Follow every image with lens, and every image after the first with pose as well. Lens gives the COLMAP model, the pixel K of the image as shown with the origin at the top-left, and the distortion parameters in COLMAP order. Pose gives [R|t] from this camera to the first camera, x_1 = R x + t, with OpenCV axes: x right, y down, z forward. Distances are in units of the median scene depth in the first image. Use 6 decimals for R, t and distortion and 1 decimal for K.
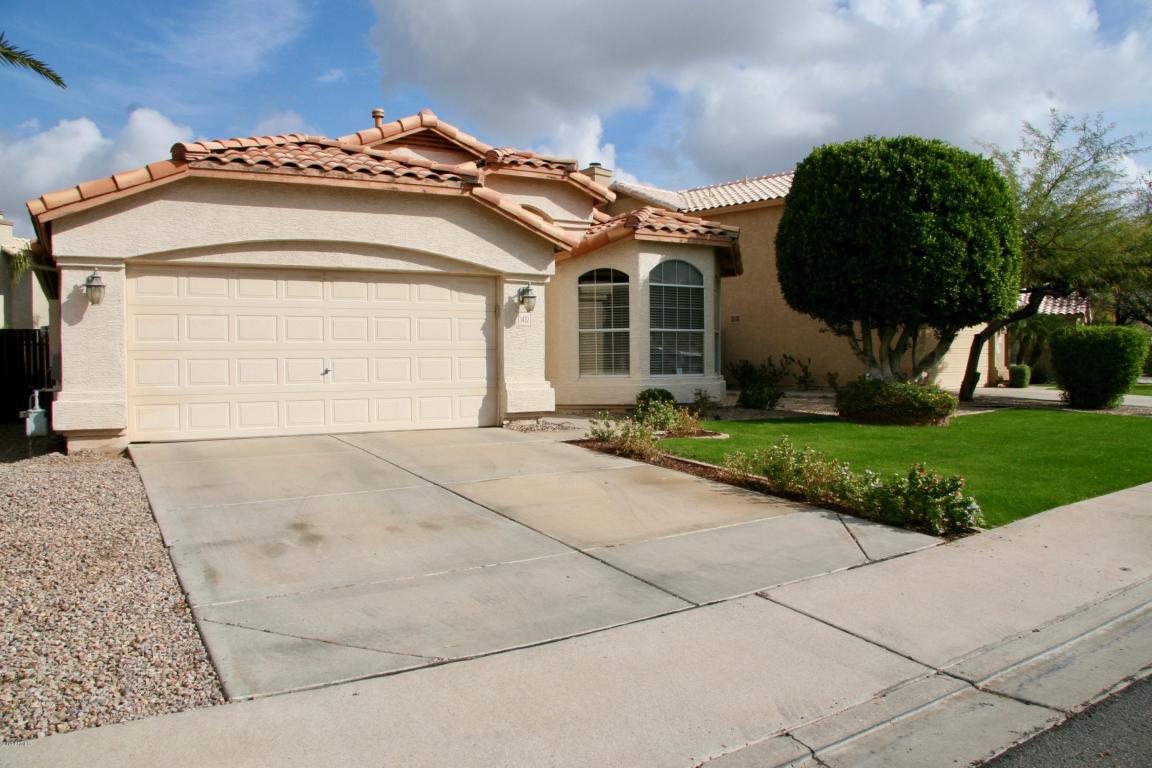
lens RADIAL K [[899.6, 0, 576.0], [0, 899.6, 384.0], [0, 0, 1]] dist [-0.187386, 0.144489]
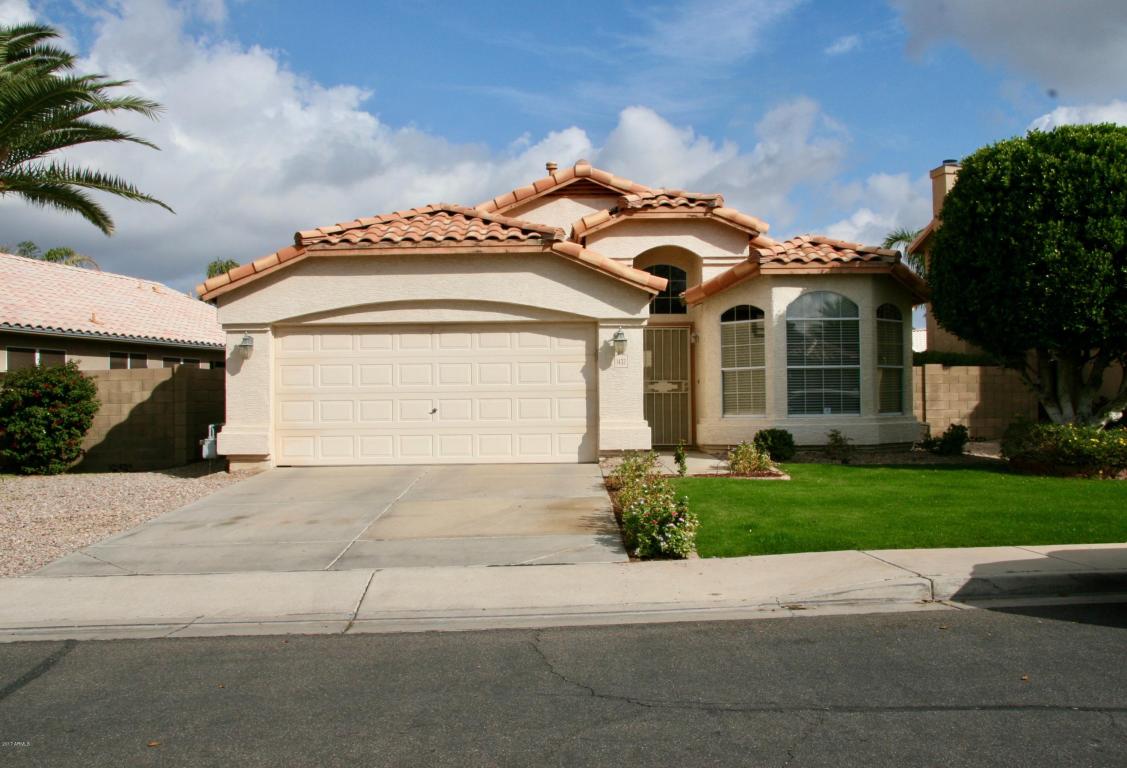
lens RADIAL K [[1128.1, 0, 563.5], [0, 1128.1, 384.0], [0, 0, 1]] dist [-0.083984, 0.012903]
pose [[0.851708, -0.011121, -0.523899, 0.560199], [-0.008027, 0.999381, -0.034263, -0.000085], [0.523955, 0.033387, 0.851091, -0.152601]]
